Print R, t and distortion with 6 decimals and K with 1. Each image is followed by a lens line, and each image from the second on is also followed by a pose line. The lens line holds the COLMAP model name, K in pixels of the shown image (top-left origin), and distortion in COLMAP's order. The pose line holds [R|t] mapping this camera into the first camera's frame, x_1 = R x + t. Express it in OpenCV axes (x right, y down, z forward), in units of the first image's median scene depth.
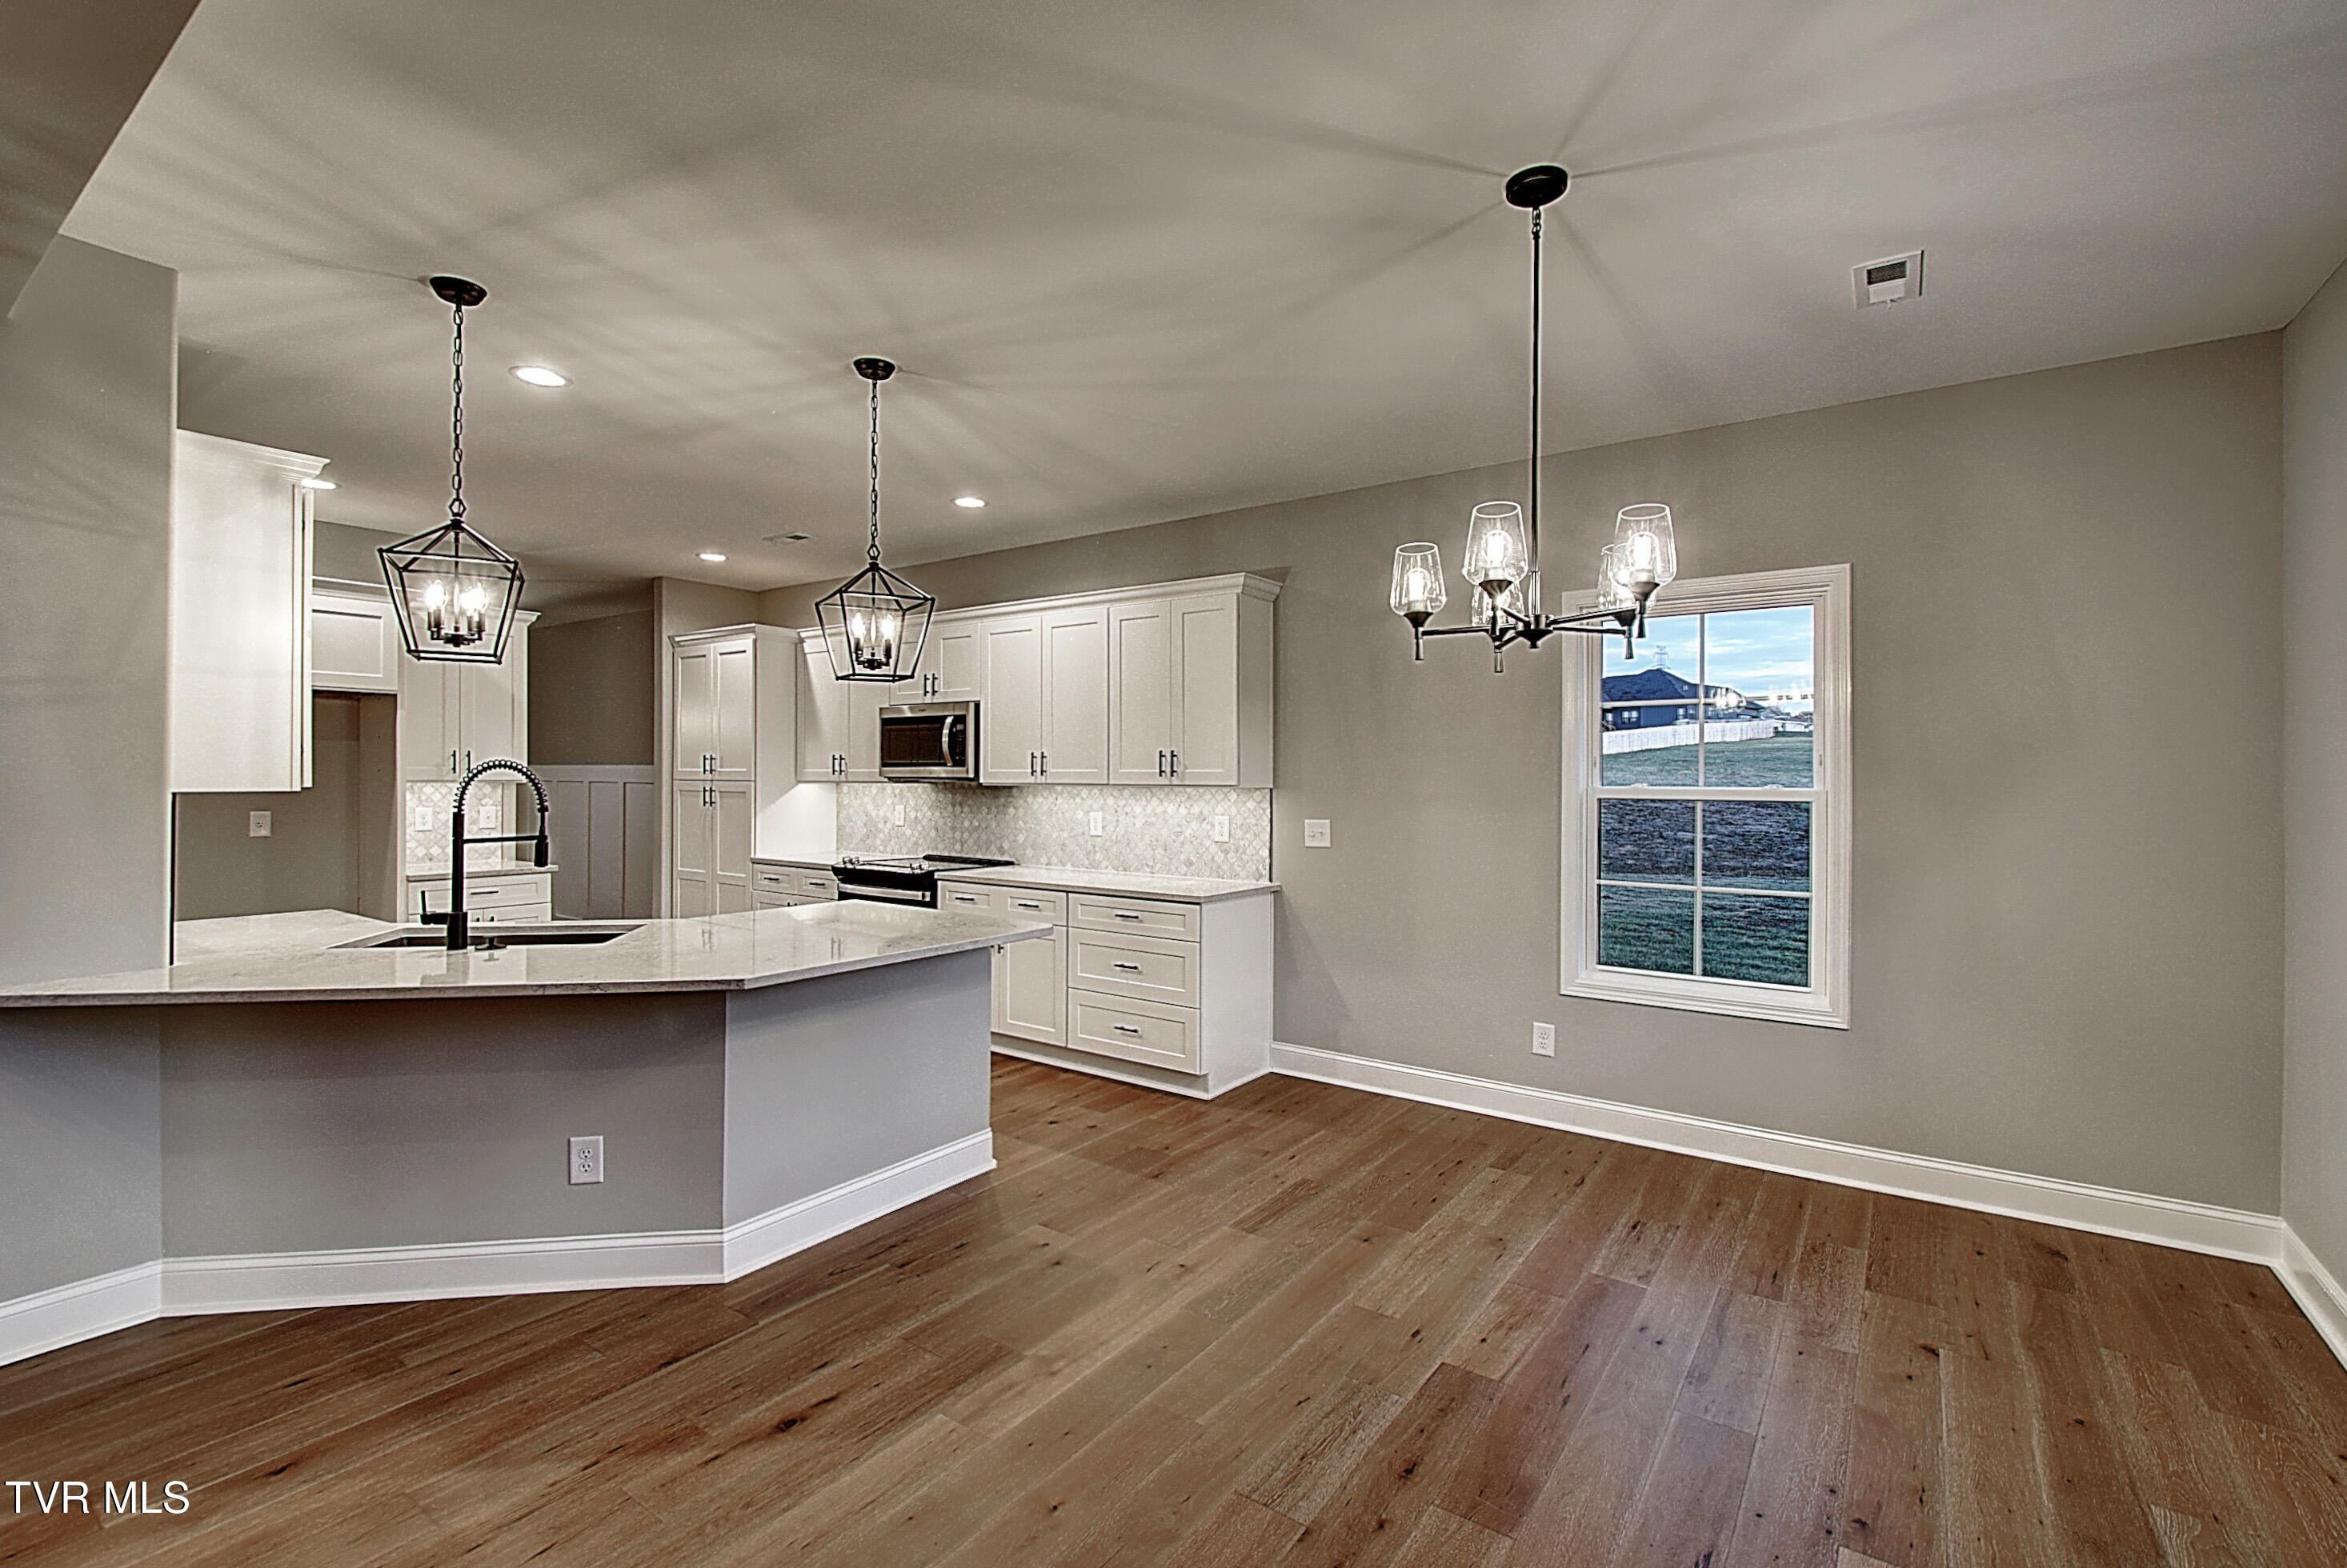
lens RADIAL K [[1039.4, 0, 1154.8], [0, 1039.4, 776.5], [0, 0, 1]] dist [-0.000303, -0.005750]
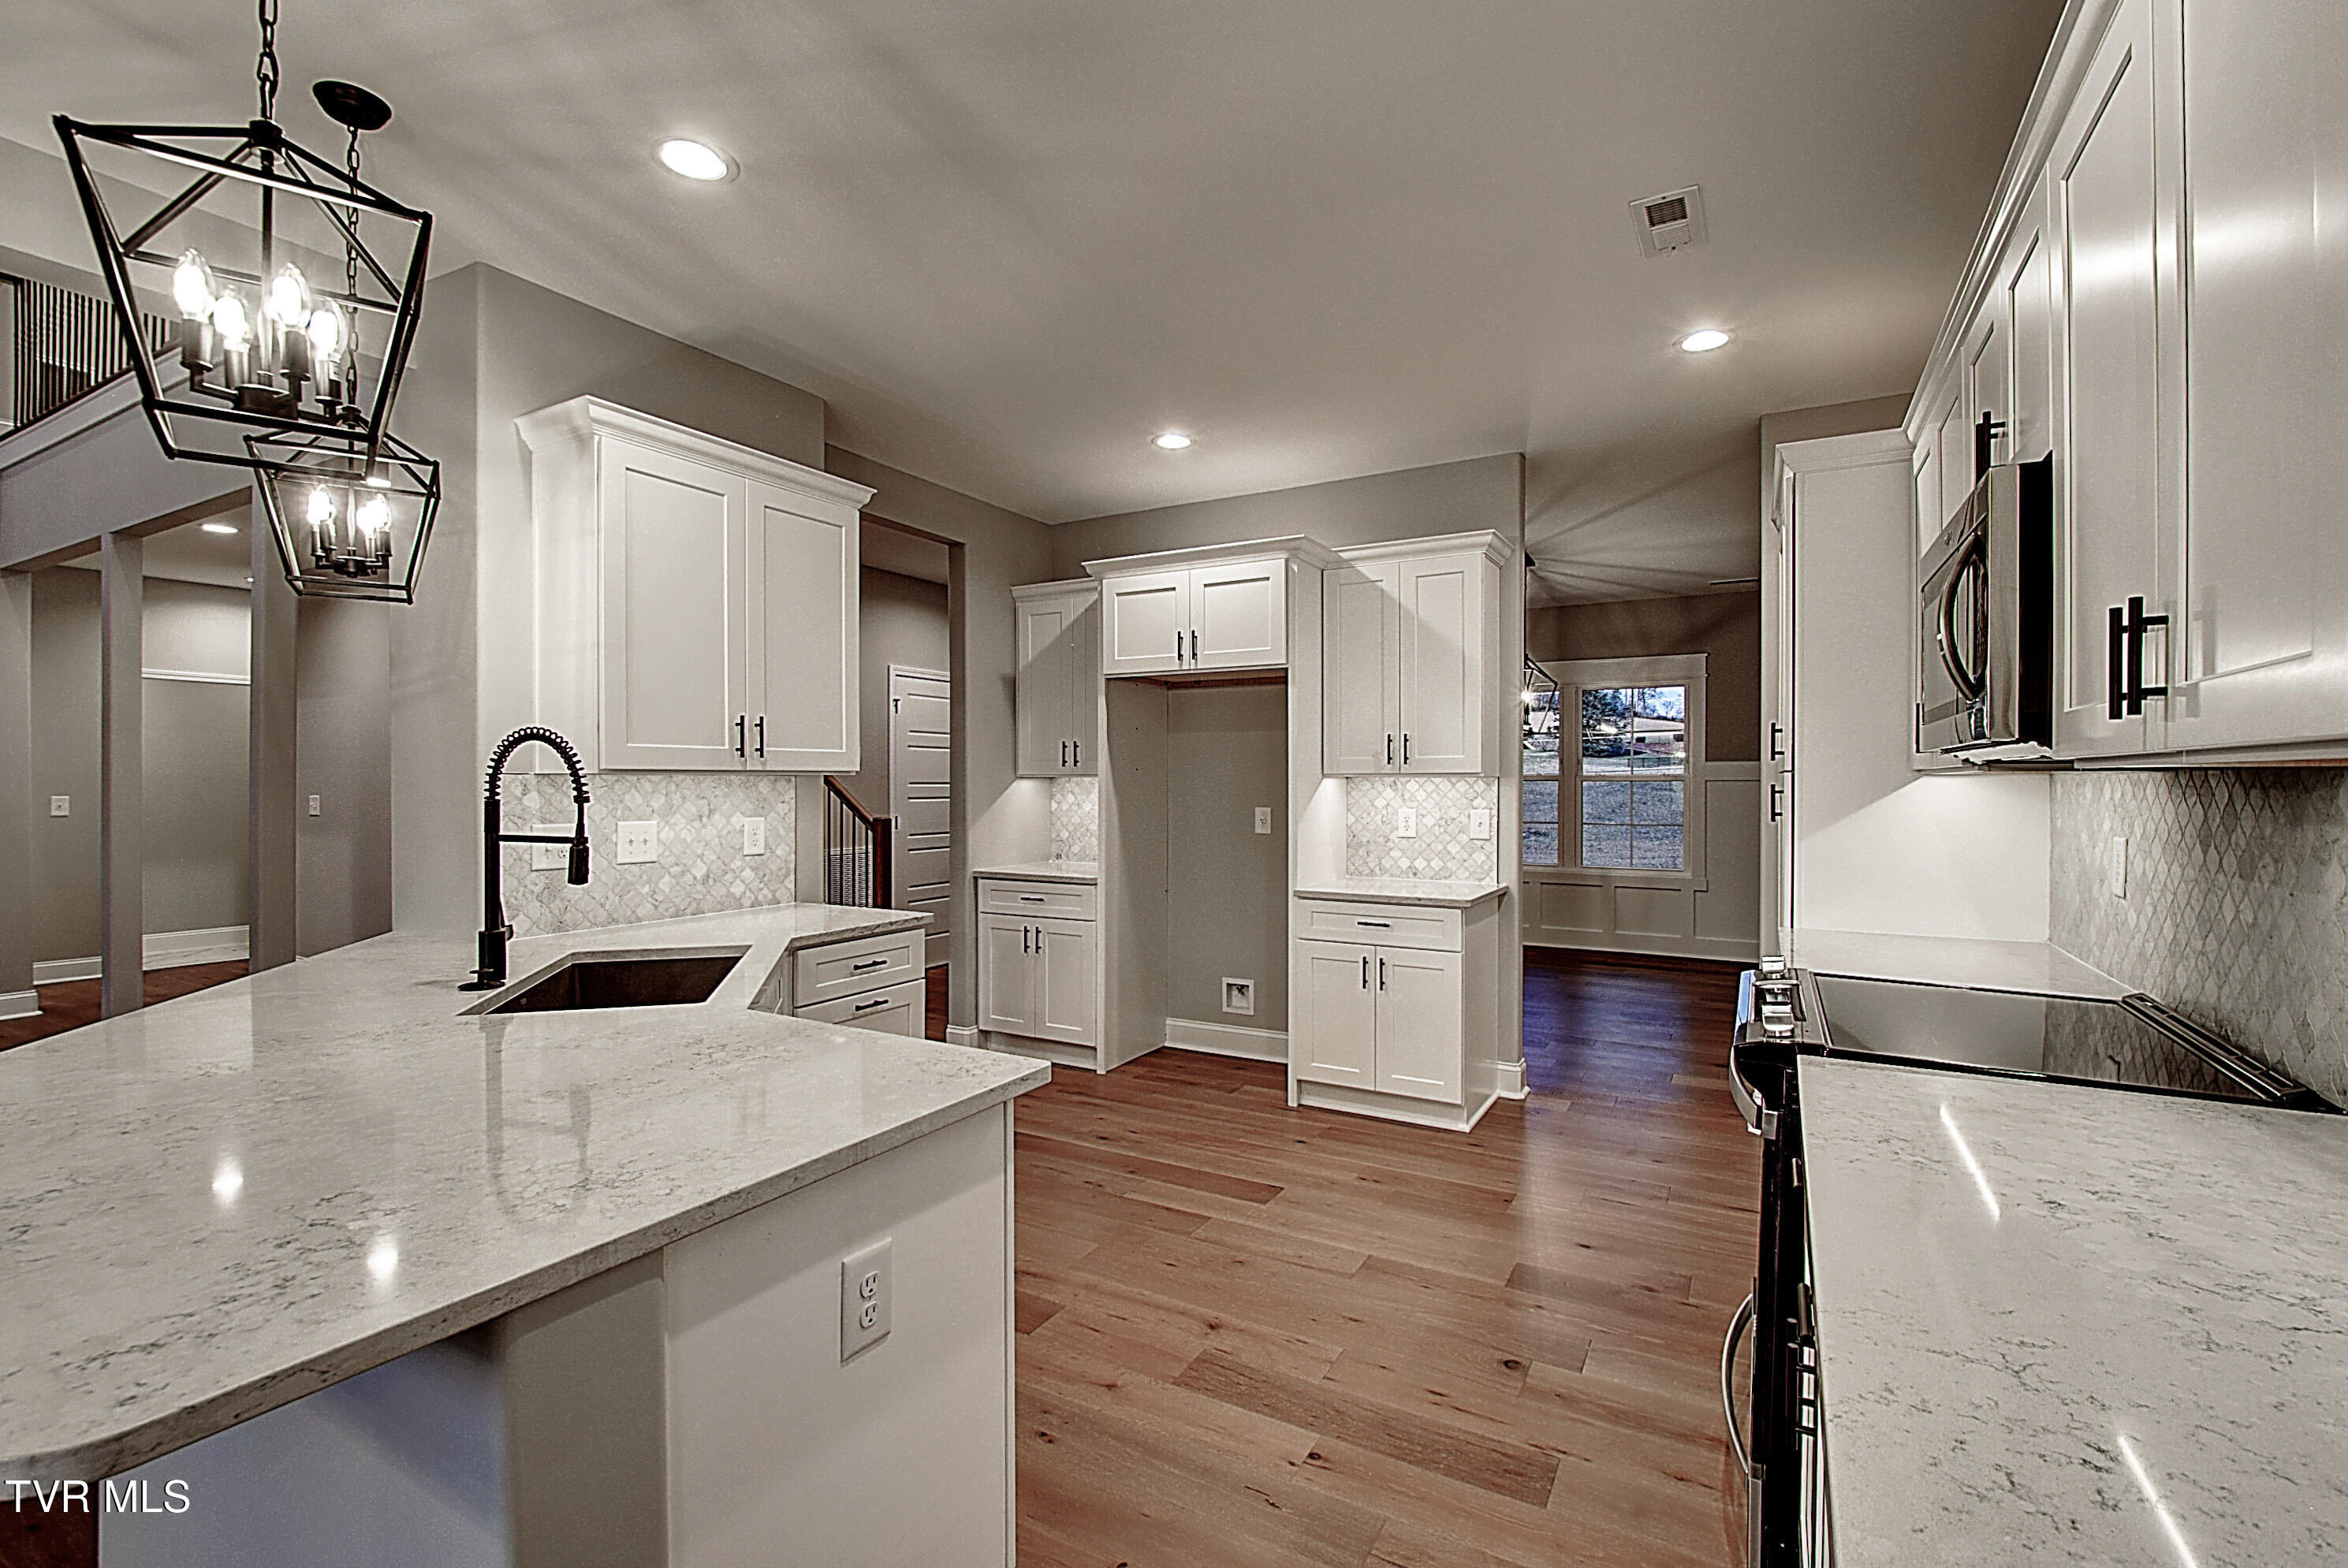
lens RADIAL K [[1039.9, 0, 1163.6], [0, 1039.9, 794.3], [0, 0, 1]] dist [-0.000303, -0.005750]
pose [[0.106458, 0.009328, -0.994273, 0.082474], [-0.002216, 0.999956, 0.009144, 0.014318], [0.994315, 0.001230, 0.106474, 0.865764]]
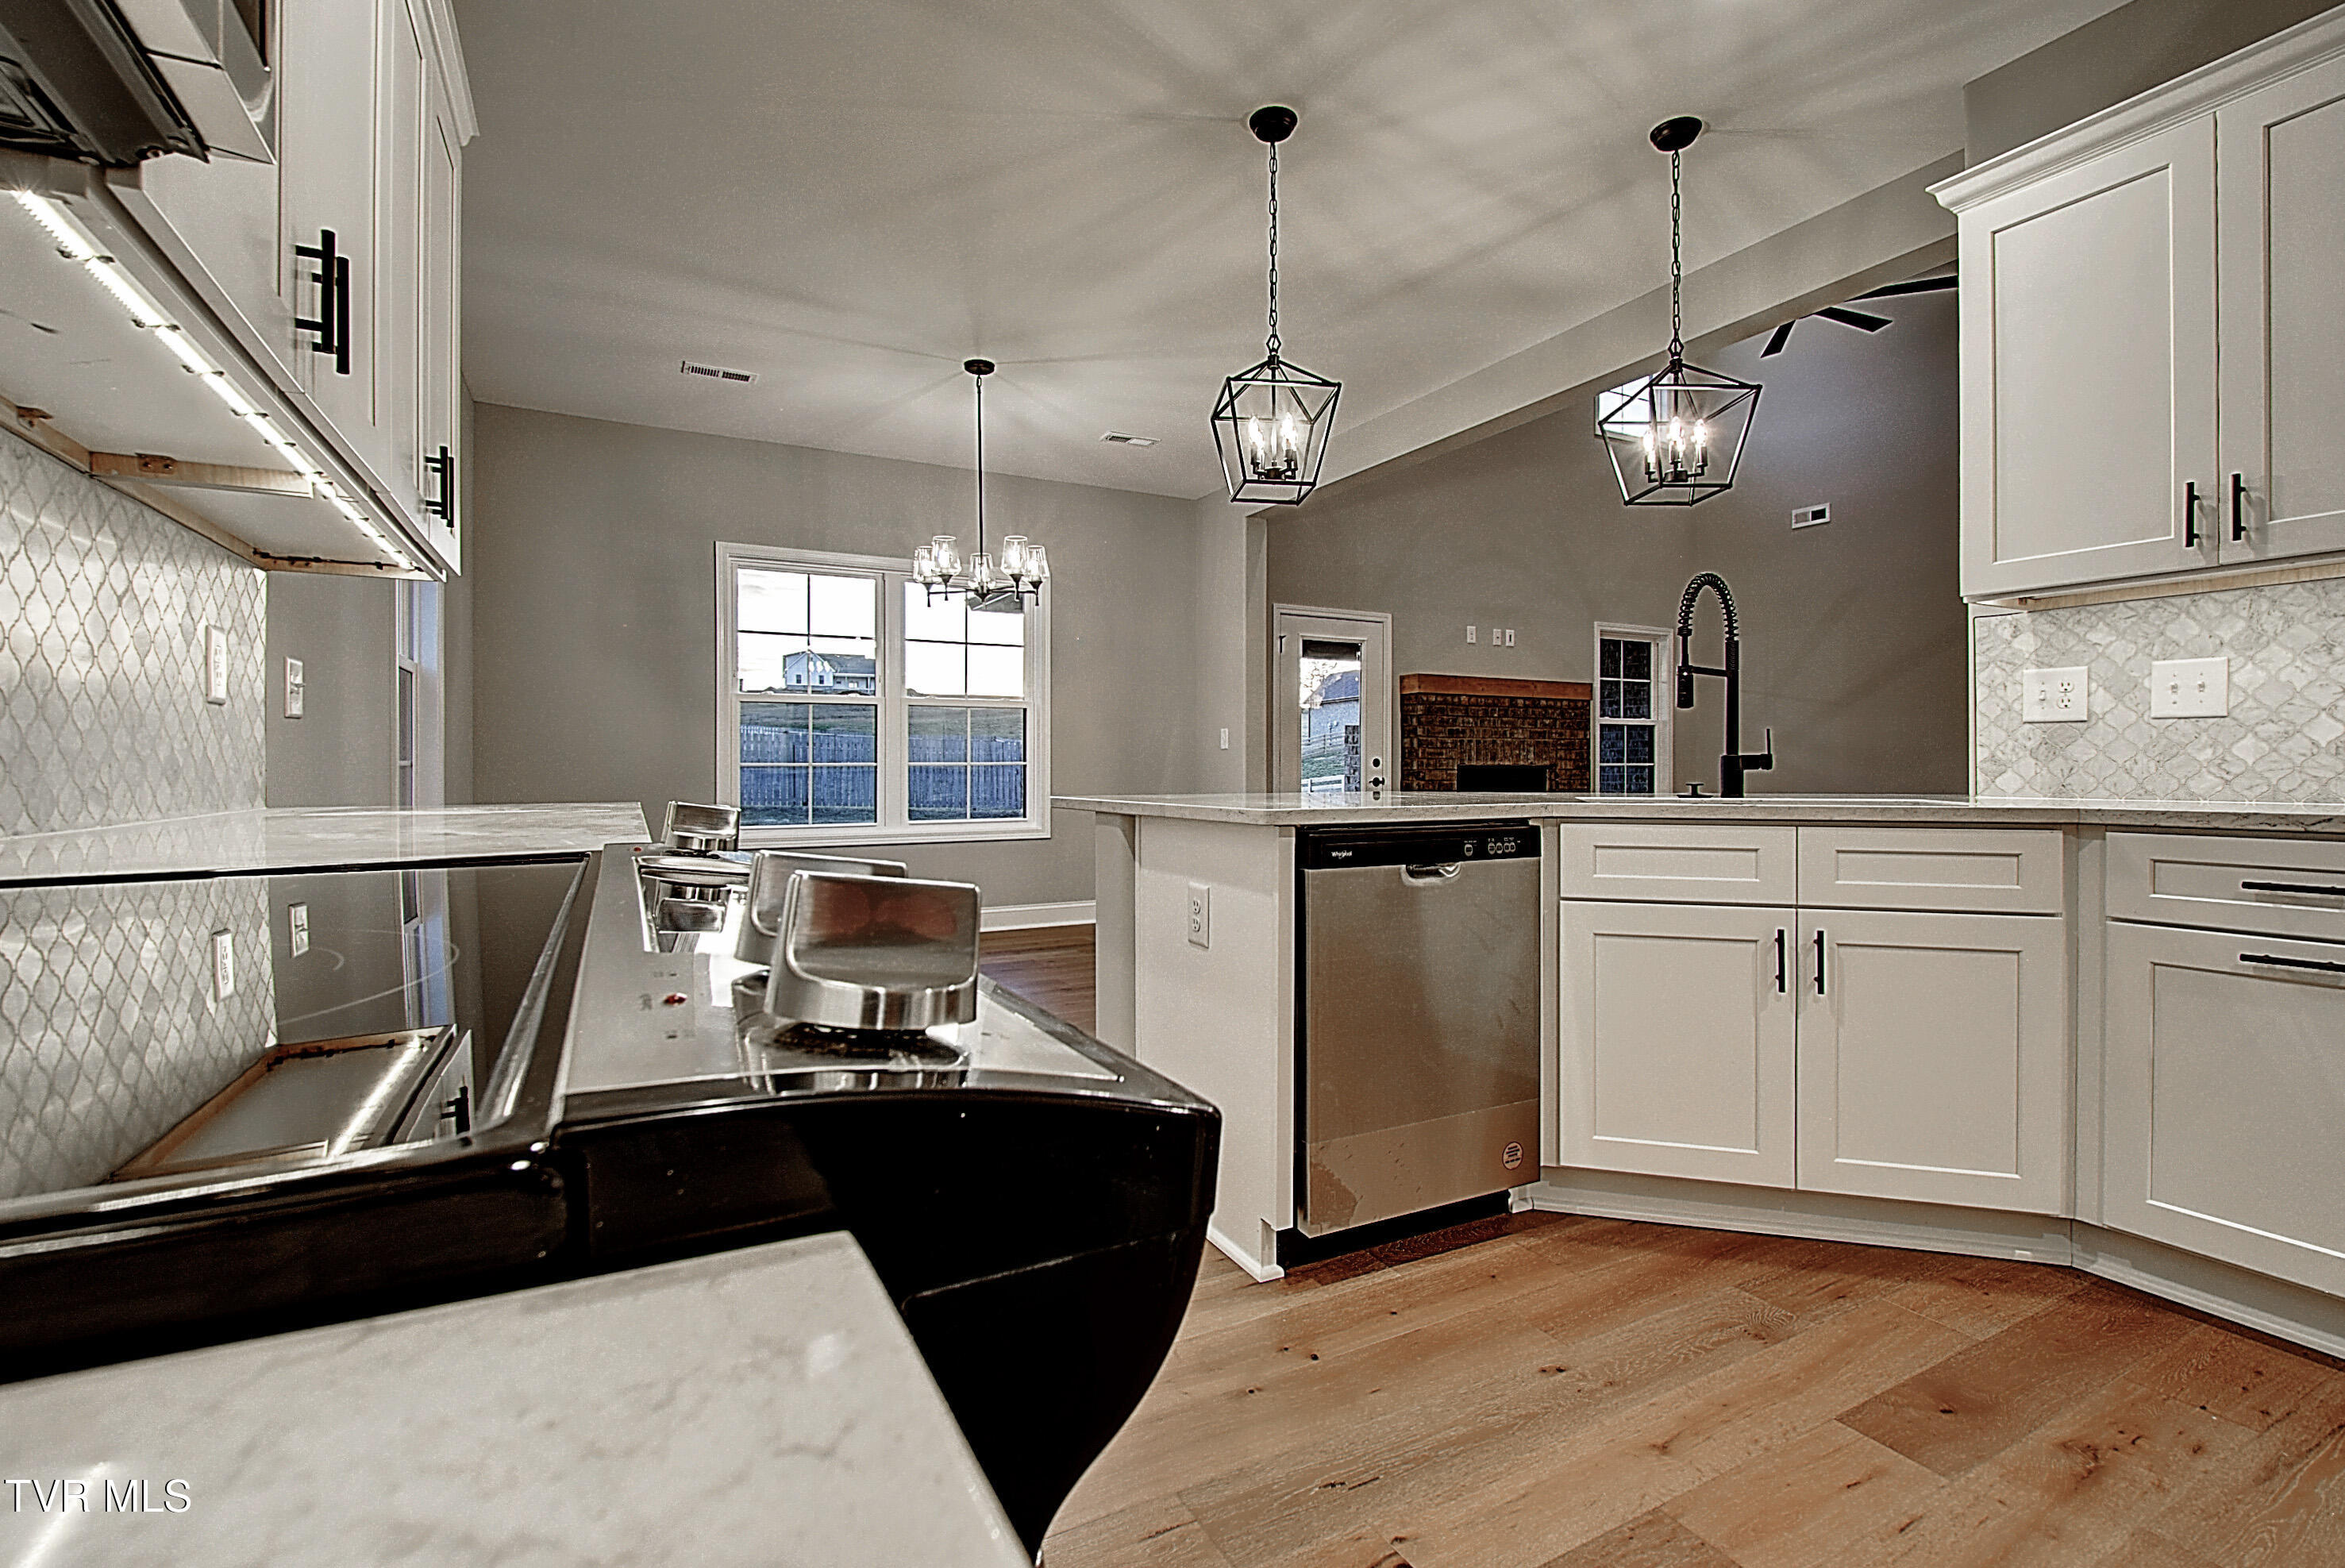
lens RADIAL K [[1038.7, 0, 1174.1], [0, 1038.7, 779.7], [0, 0, 1]] dist [-0.000303, -0.005750]
pose [[-0.901122, -0.009466, 0.433462, -0.385725], [-0.003076, 0.999876, 0.015439, 0.086032], [-0.433554, 0.012579, -0.901040, 1.225844]]
